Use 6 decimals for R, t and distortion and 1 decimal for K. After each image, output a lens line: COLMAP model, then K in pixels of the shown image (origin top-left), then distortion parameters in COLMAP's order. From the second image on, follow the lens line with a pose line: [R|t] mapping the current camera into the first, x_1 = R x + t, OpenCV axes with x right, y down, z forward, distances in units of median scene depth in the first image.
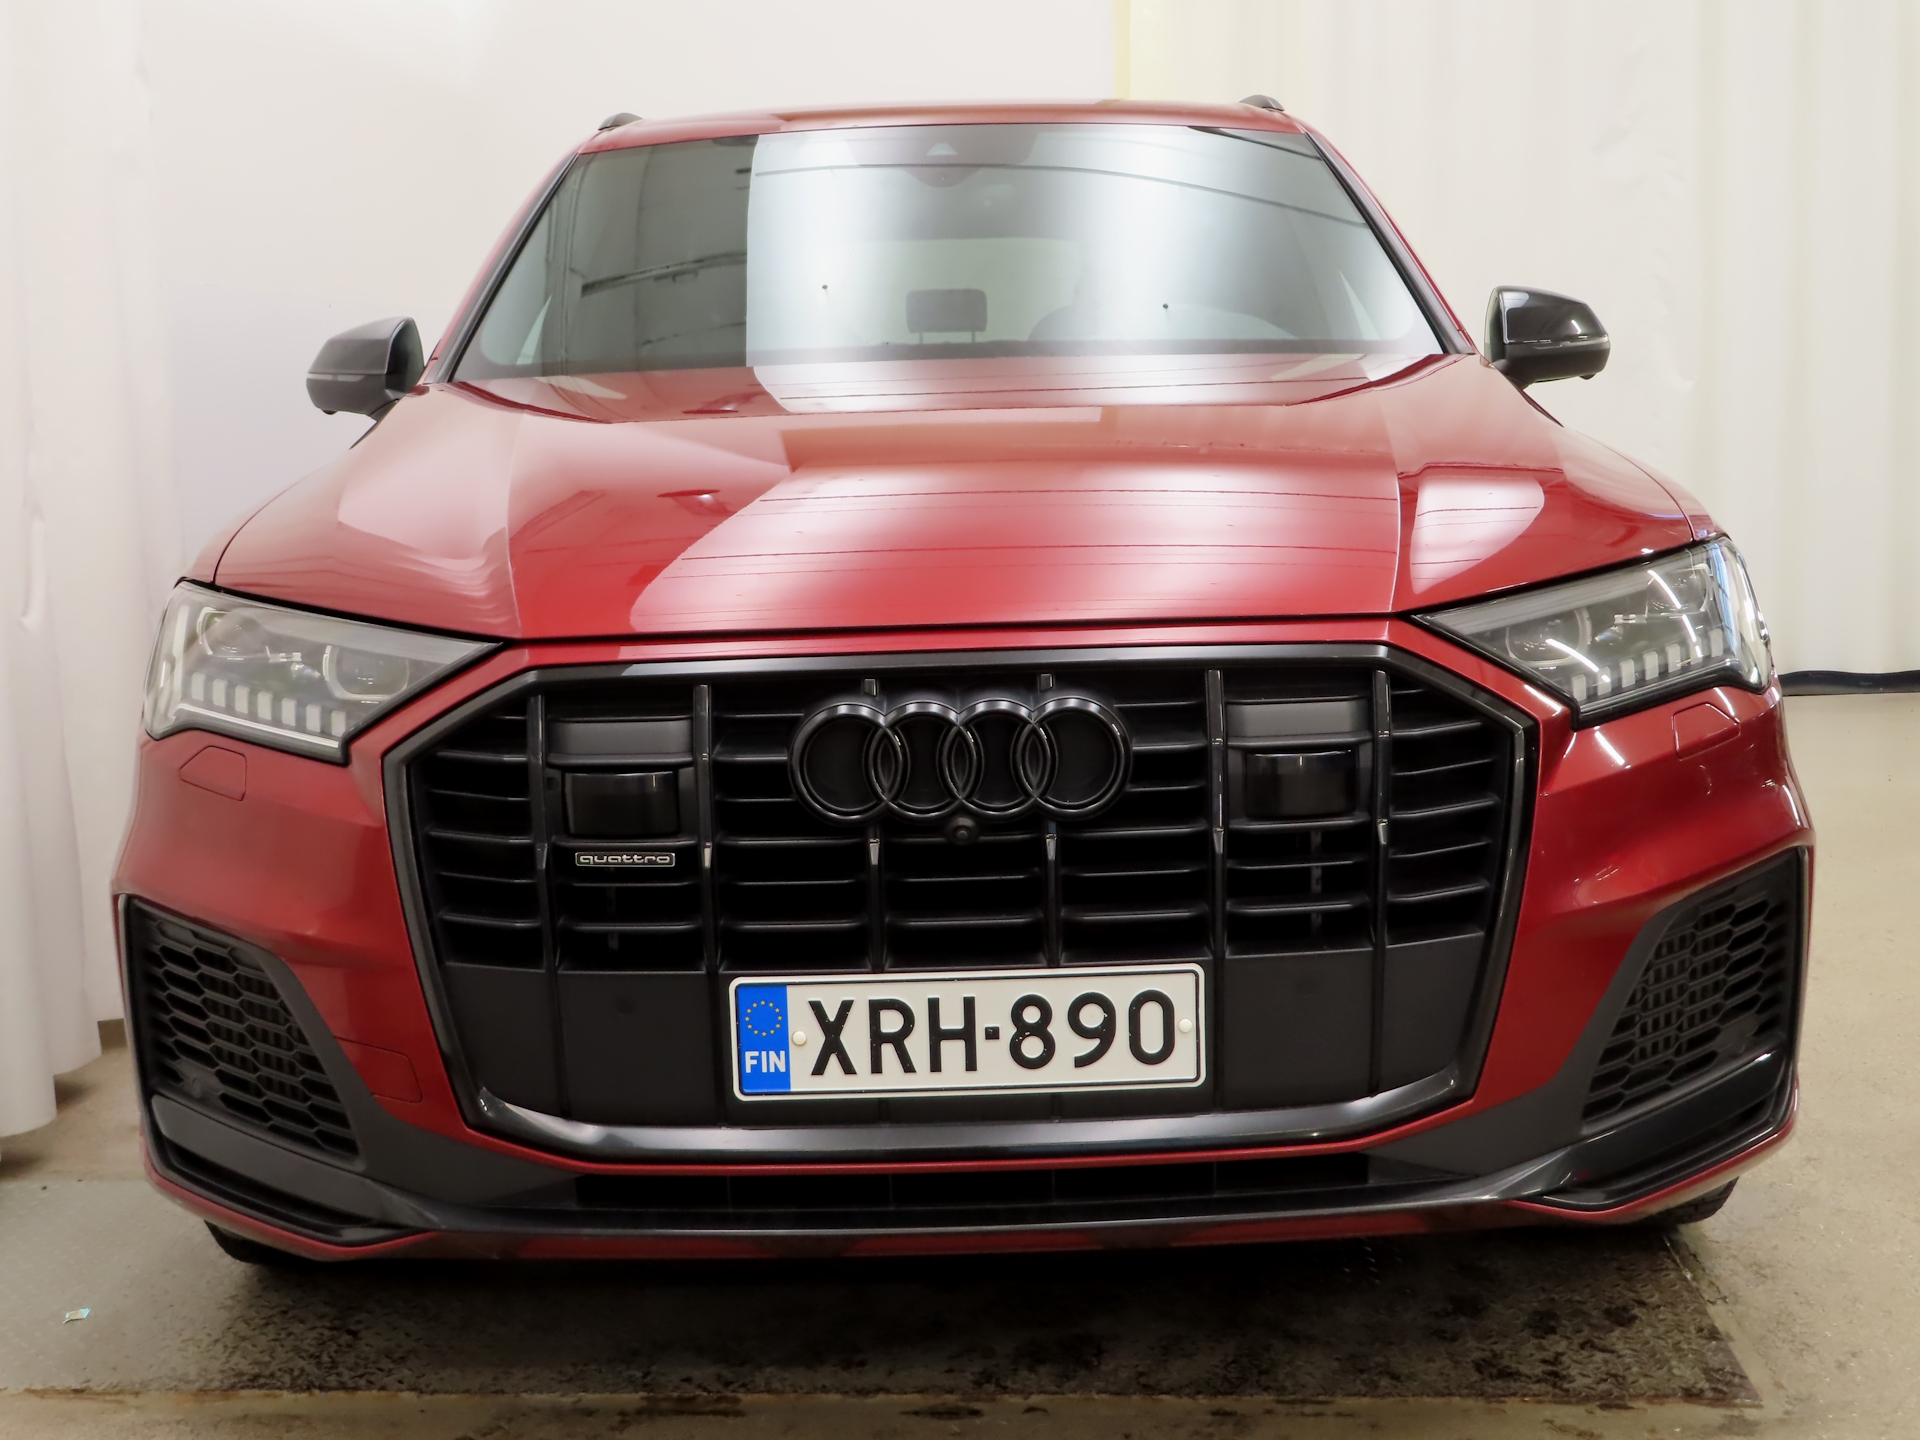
lens RADIAL K [[2721.1, 0, 960.0], [0, 2721.1, 720.0], [0, 0, 1]] dist [-0.018340, -0.000025]
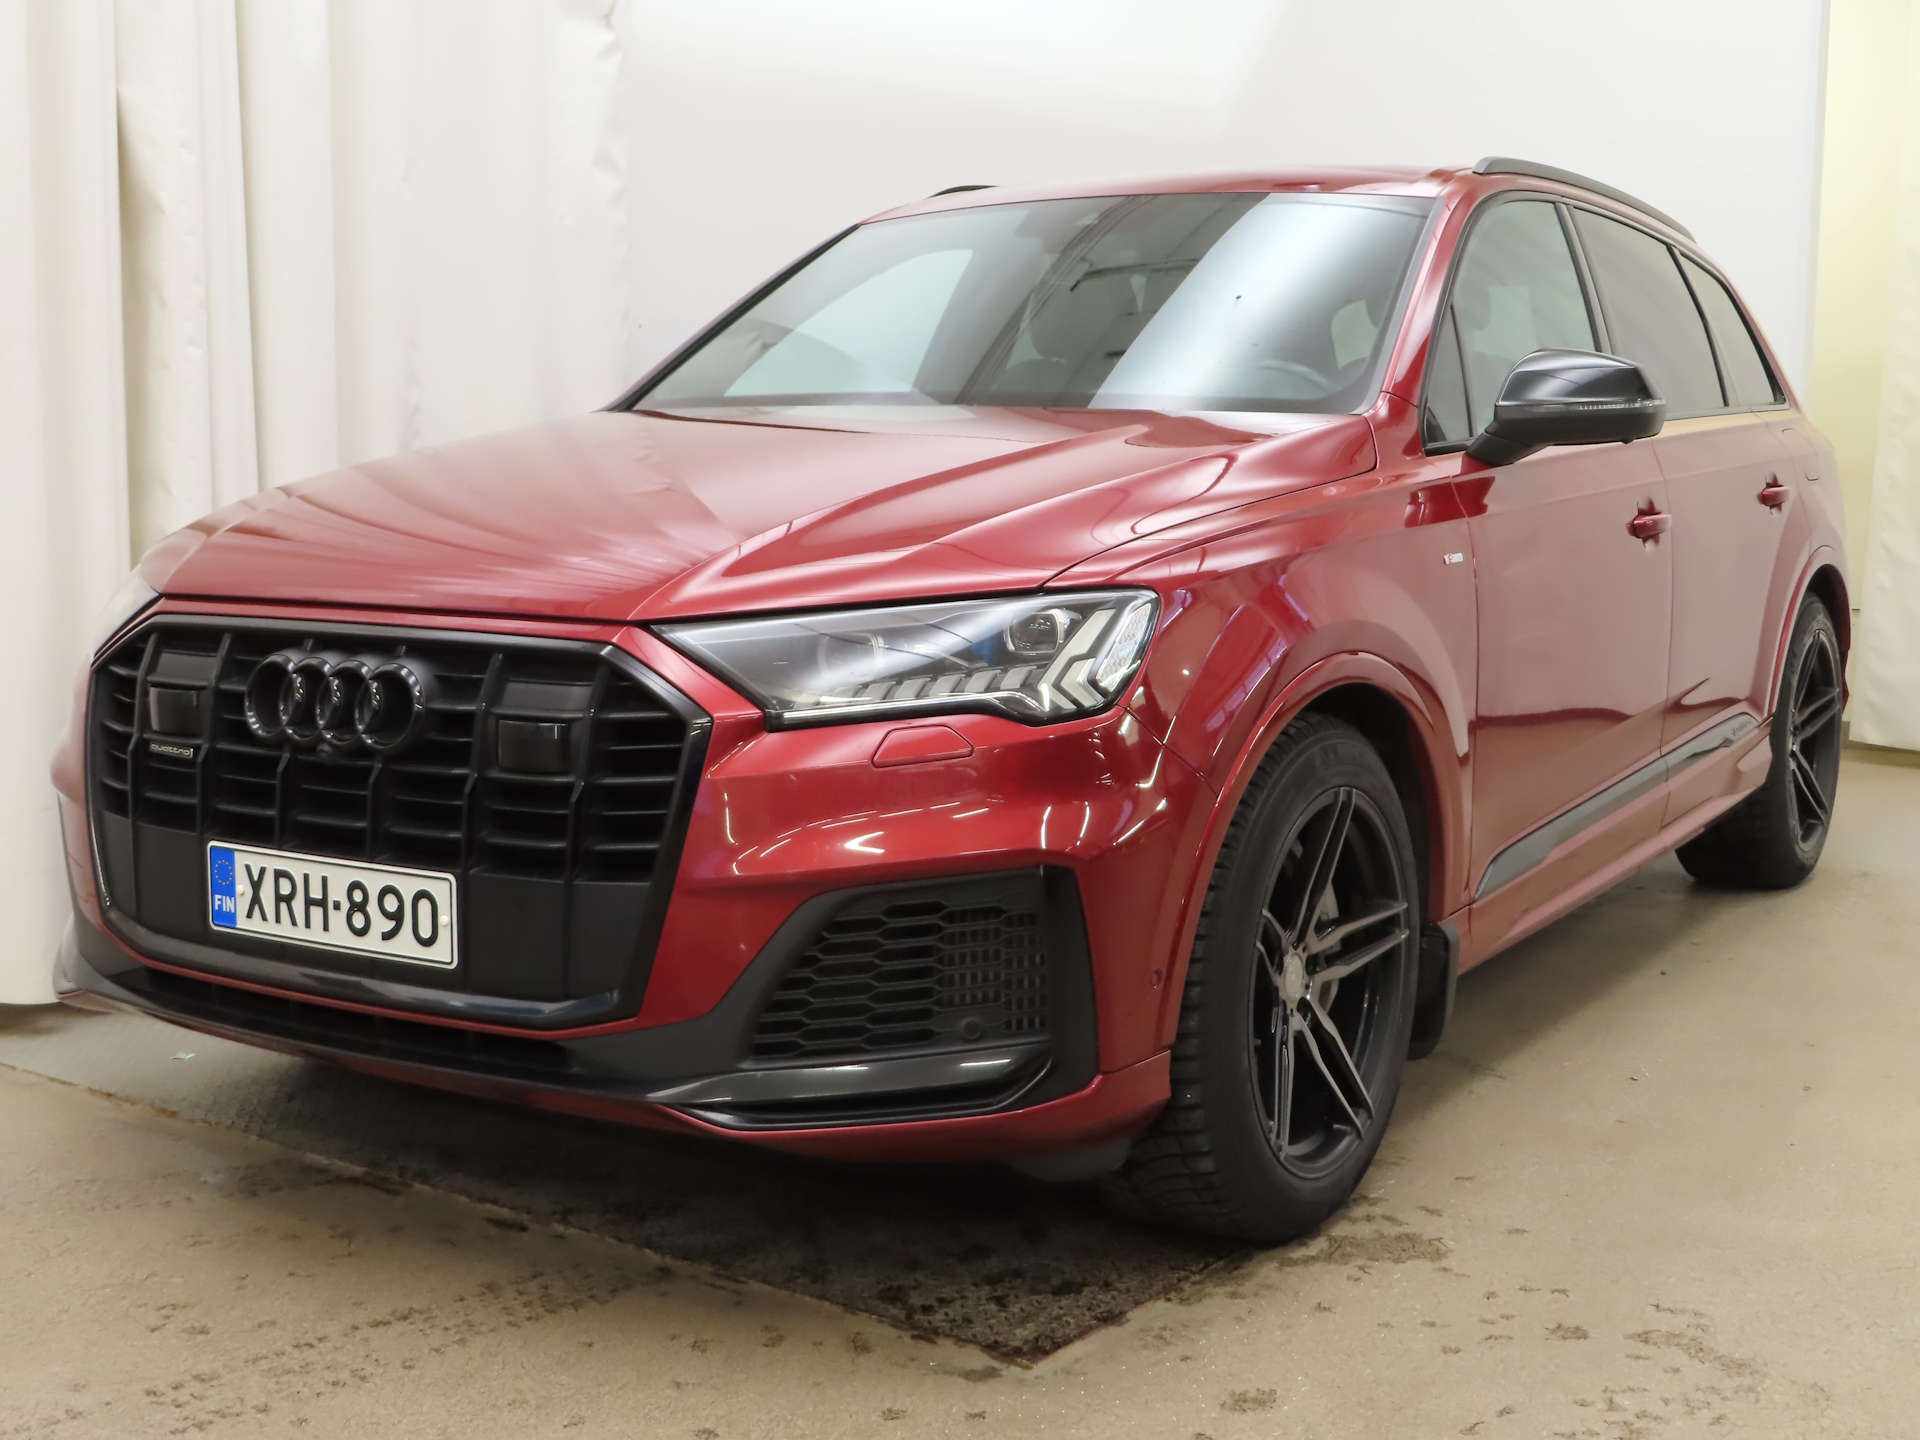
lens RADIAL K [[2721.1, 0, 960.0], [0, 2721.1, 720.0], [0, 0, 1]] dist [-0.018340, -0.000025]
pose [[0.808737, 0.095006, -0.580446, 1.039624], [-0.104676, 0.994363, 0.016910, -0.032137], [0.578781, 0.047083, 0.814123, 0.072545]]
